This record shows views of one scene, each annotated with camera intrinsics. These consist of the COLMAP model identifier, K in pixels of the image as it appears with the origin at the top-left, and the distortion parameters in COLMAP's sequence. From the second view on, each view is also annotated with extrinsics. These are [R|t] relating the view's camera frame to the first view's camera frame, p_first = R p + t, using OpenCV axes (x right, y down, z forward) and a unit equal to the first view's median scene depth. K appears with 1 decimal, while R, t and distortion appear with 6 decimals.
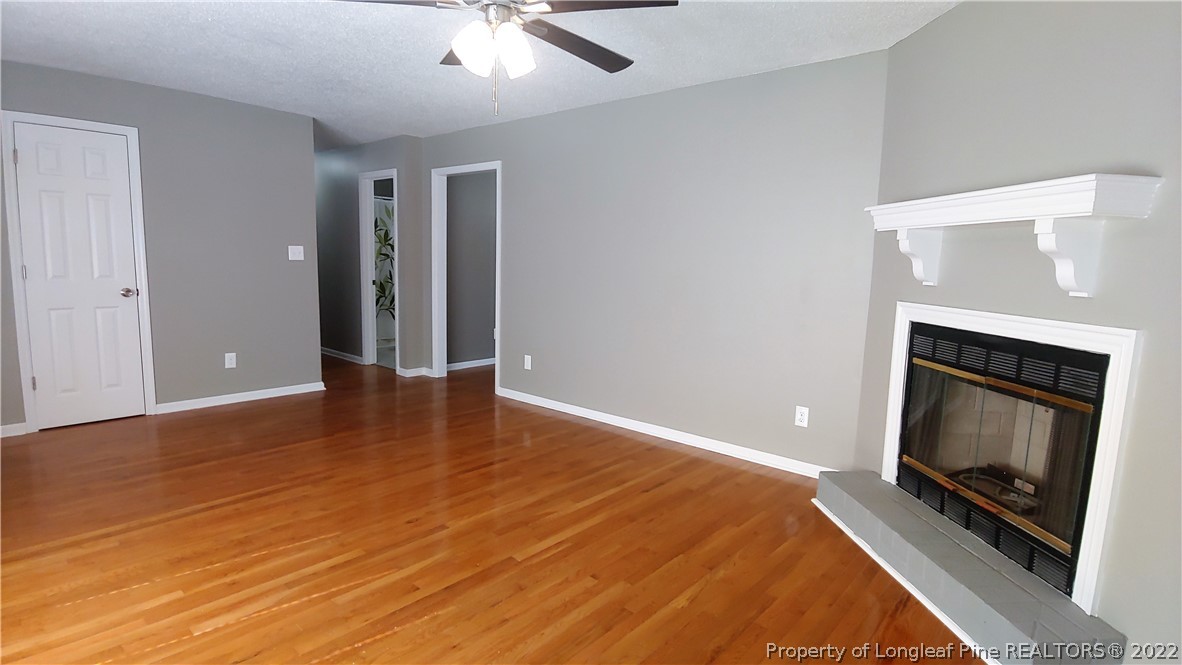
lens RADIAL K [[589.6, 0, 591.0], [0, 589.6, 332.5], [0, 0, 1]] dist [-0.003663, -0.000469]
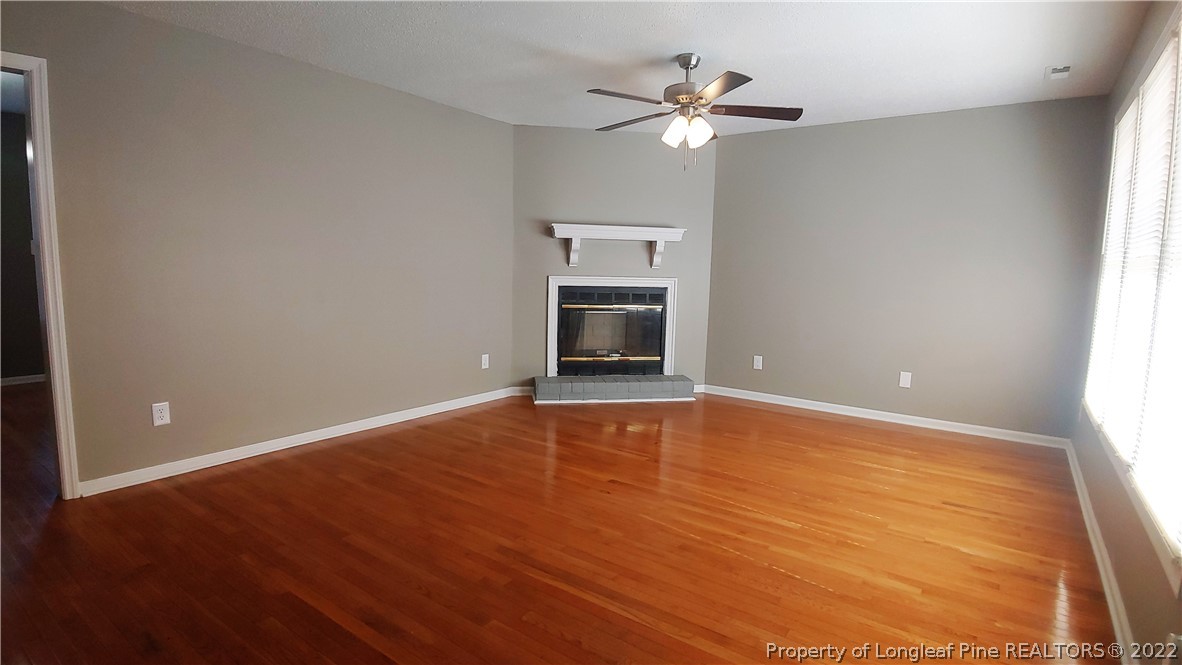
lens RADIAL K [[589.6, 0, 591.0], [0, 589.6, 332.5], [0, 0, 1]] dist [-0.003663, -0.000469]
pose [[-0.088159, -0.144034, 0.985638, -1.324481], [0.098572, 0.983372, 0.152519, -0.148311], [-0.991217, 0.110602, -0.072495, 1.045326]]
